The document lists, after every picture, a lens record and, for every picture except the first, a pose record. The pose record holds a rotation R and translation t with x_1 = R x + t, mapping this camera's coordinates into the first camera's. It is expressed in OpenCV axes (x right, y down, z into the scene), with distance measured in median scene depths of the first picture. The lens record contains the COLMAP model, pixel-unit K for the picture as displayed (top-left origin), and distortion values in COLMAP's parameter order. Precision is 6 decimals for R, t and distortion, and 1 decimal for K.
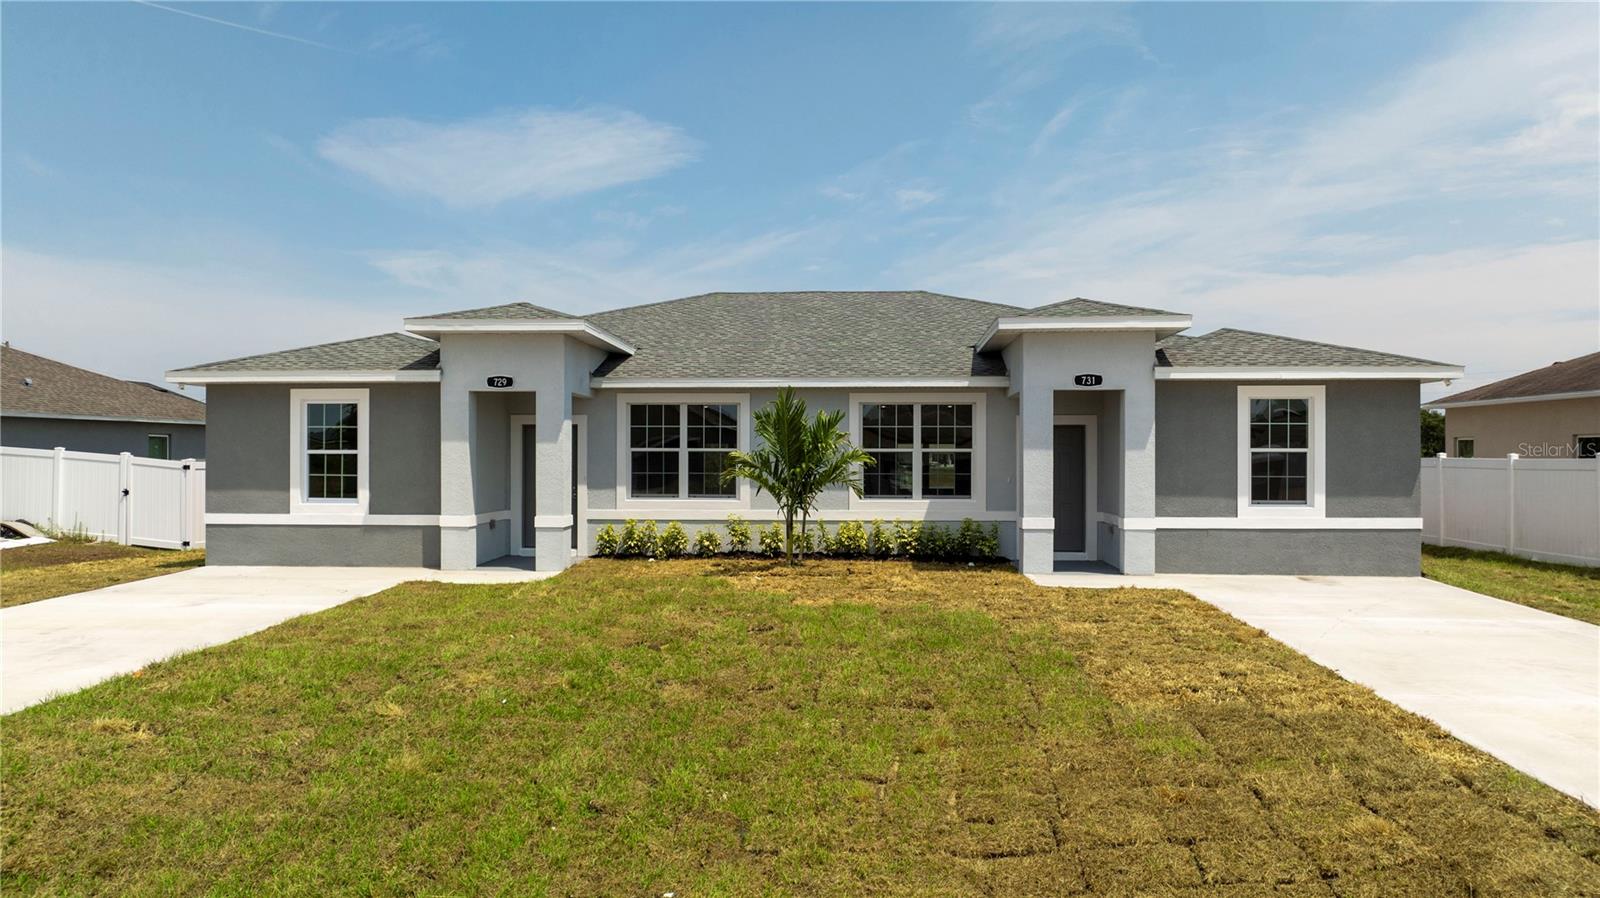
lens RADIAL K [[1127.7, 0, 800.0], [0, 1127.7, 449.0], [0, 0, 1]] dist [-0.041432, 0.045587]
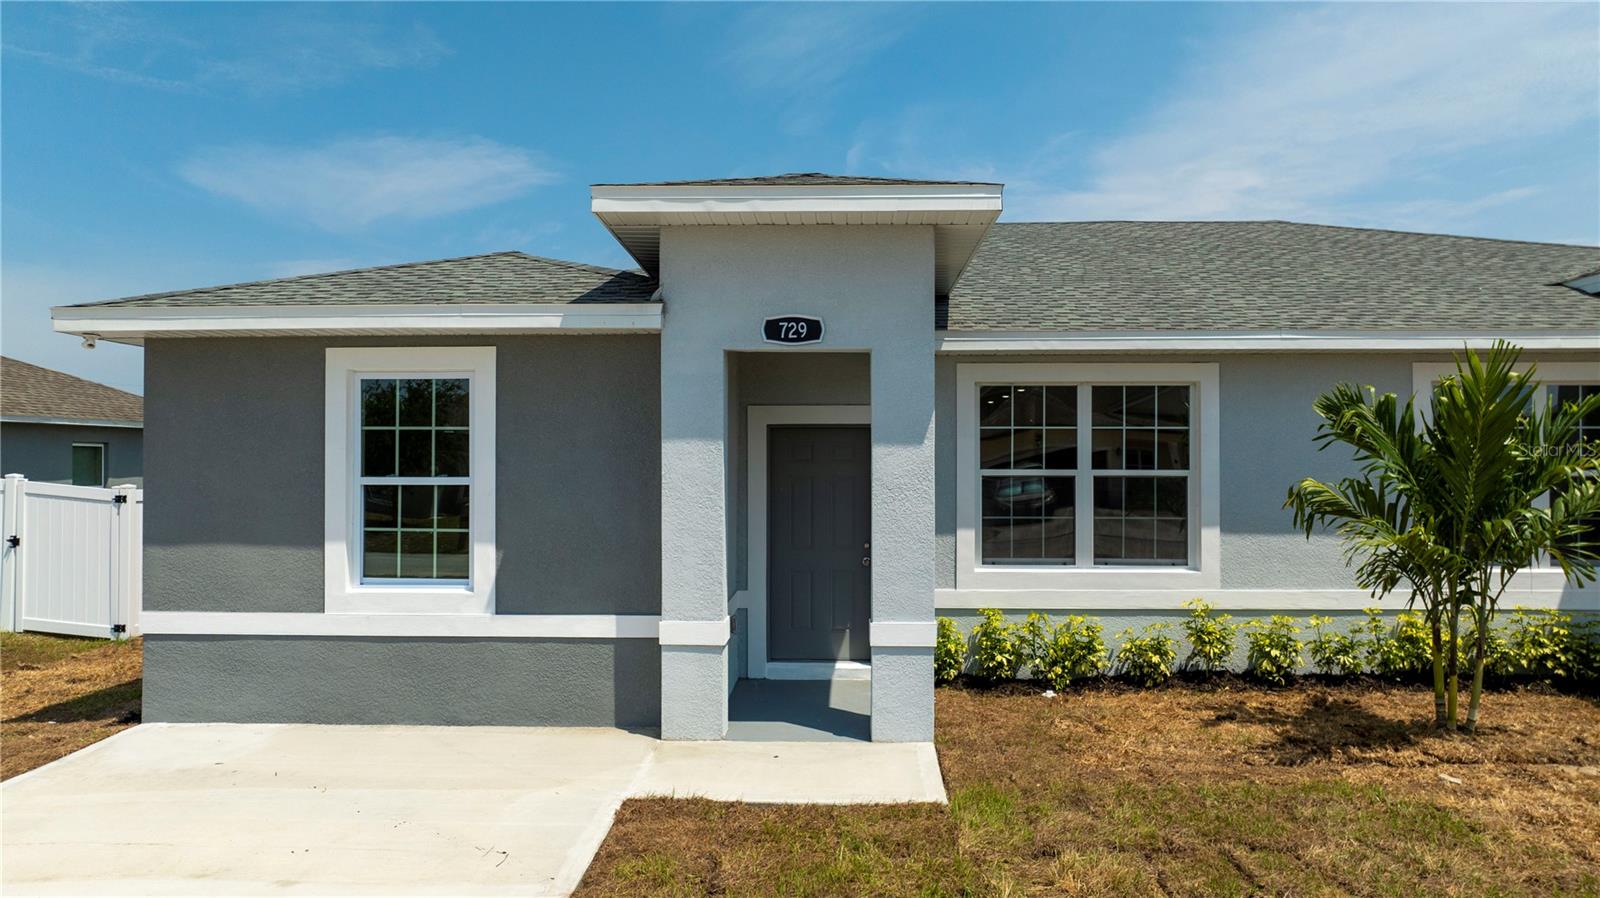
lens RADIAL K [[1127.7, 0, 800.0], [0, 1127.7, 449.0], [0, 0, 1]] dist [-0.041432, 0.045587]
pose [[0.999678, -0.000957, 0.025359, -0.266651], [0.001106, 0.999982, -0.005866, -0.007951], [-0.025353, 0.005892, 0.999661, 0.522256]]
